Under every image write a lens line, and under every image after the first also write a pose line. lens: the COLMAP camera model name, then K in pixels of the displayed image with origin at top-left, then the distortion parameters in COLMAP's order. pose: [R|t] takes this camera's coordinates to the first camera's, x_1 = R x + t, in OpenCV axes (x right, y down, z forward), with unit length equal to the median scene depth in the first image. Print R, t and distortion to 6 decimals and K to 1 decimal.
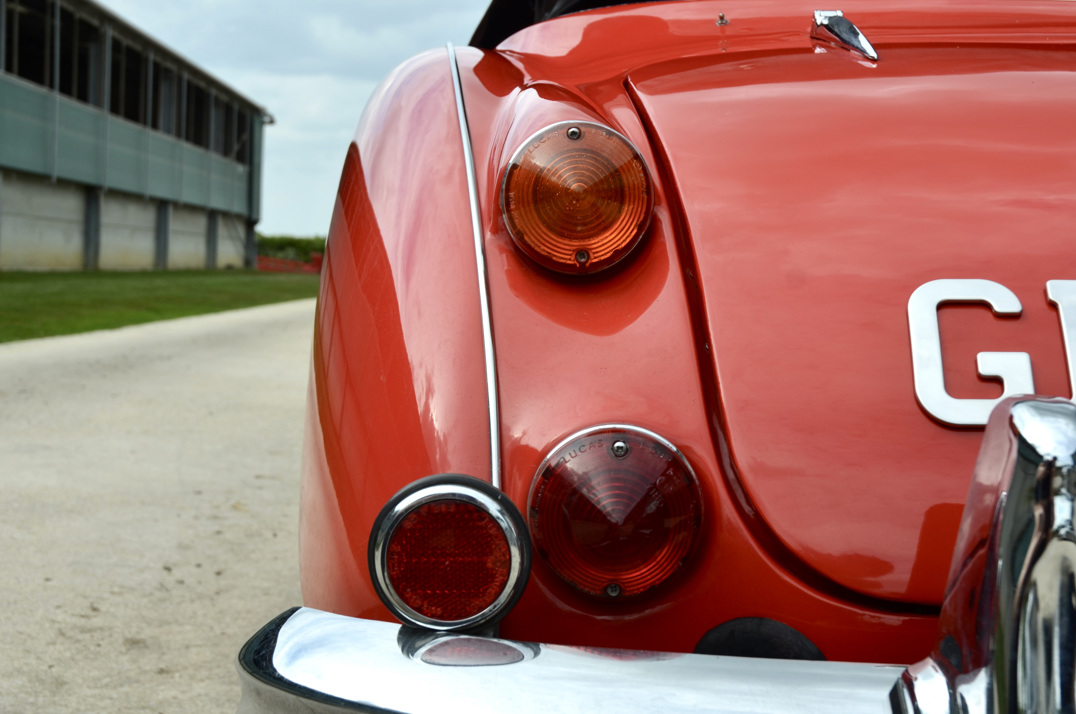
lens RADIAL K [[1430.1, 0, 538.0], [0, 1430.1, 357.0], [0, 0, 1]] dist [-0.025564, 0.026784]
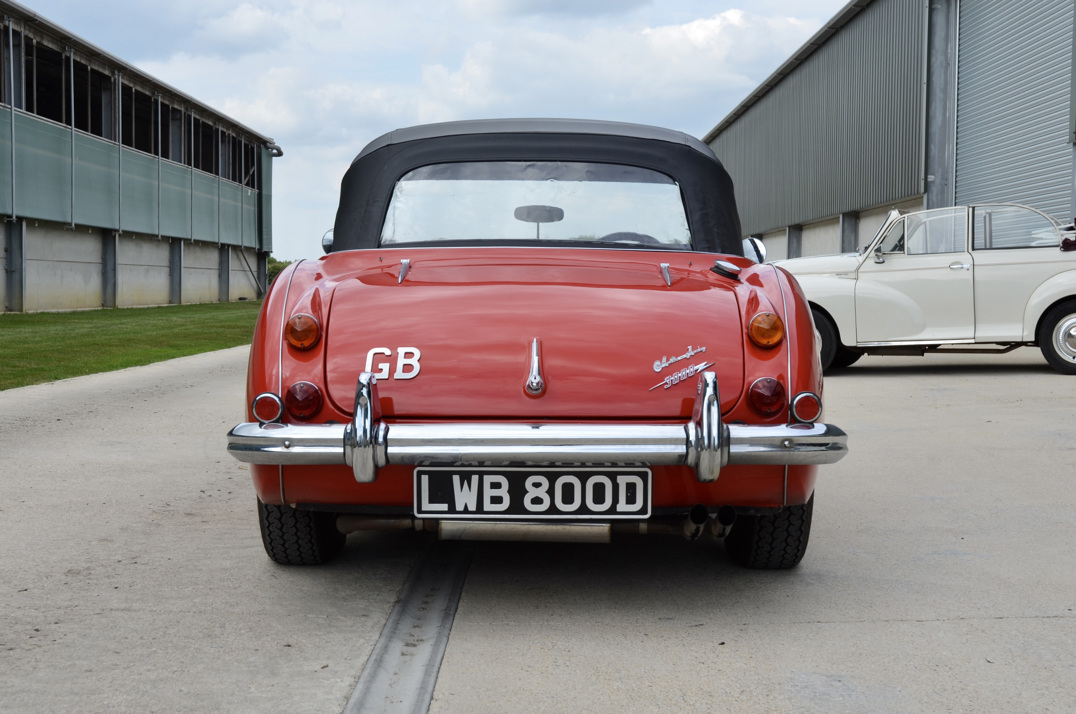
lens RADIAL K [[1542.6, 0, 538.0], [0, 1542.6, 357.0], [0, 0, 1]] dist [-0.010656, -0.038334]
pose [[0.999092, -0.033978, -0.025689, 0.194708], [0.033591, 0.999318, -0.015345, 0.014174], [0.026192, 0.014468, 0.999552, -0.829050]]
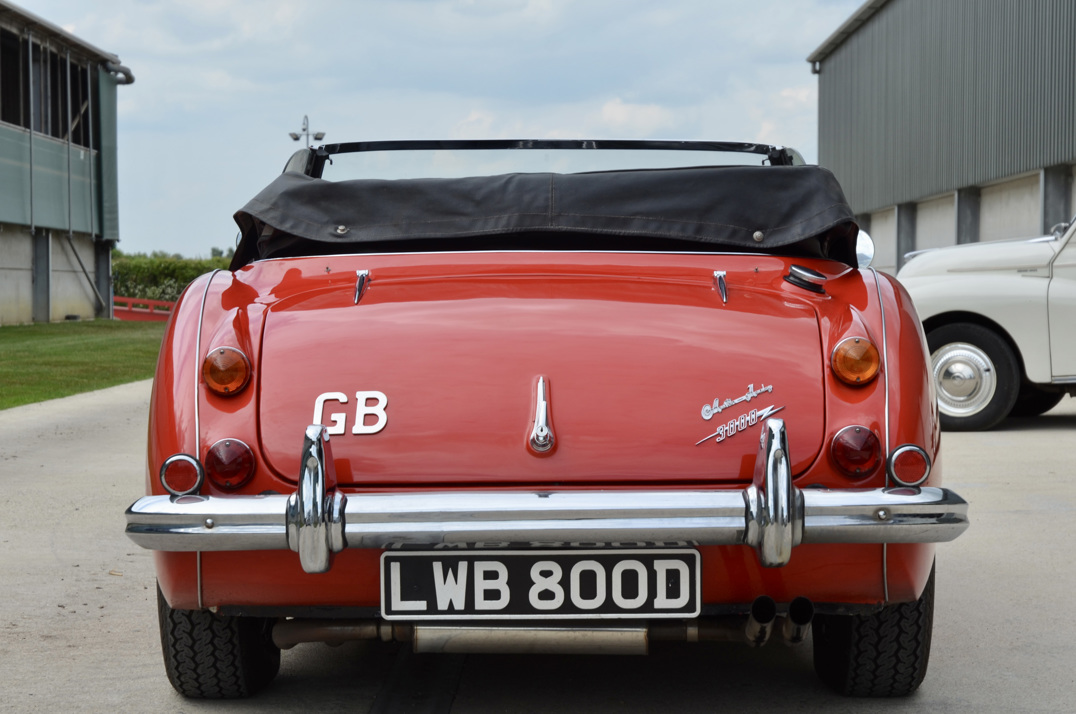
lens RADIAL K [[2566.6, 0, 538.0], [0, 2566.6, 357.0], [0, 0, 1]] dist [0.125947, 0.996551]
pose [[0.998393, -0.046803, -0.031966, 0.206142], [0.045677, 0.998339, -0.035111, 0.020706], [0.033556, 0.033595, 0.998872, -1.070966]]
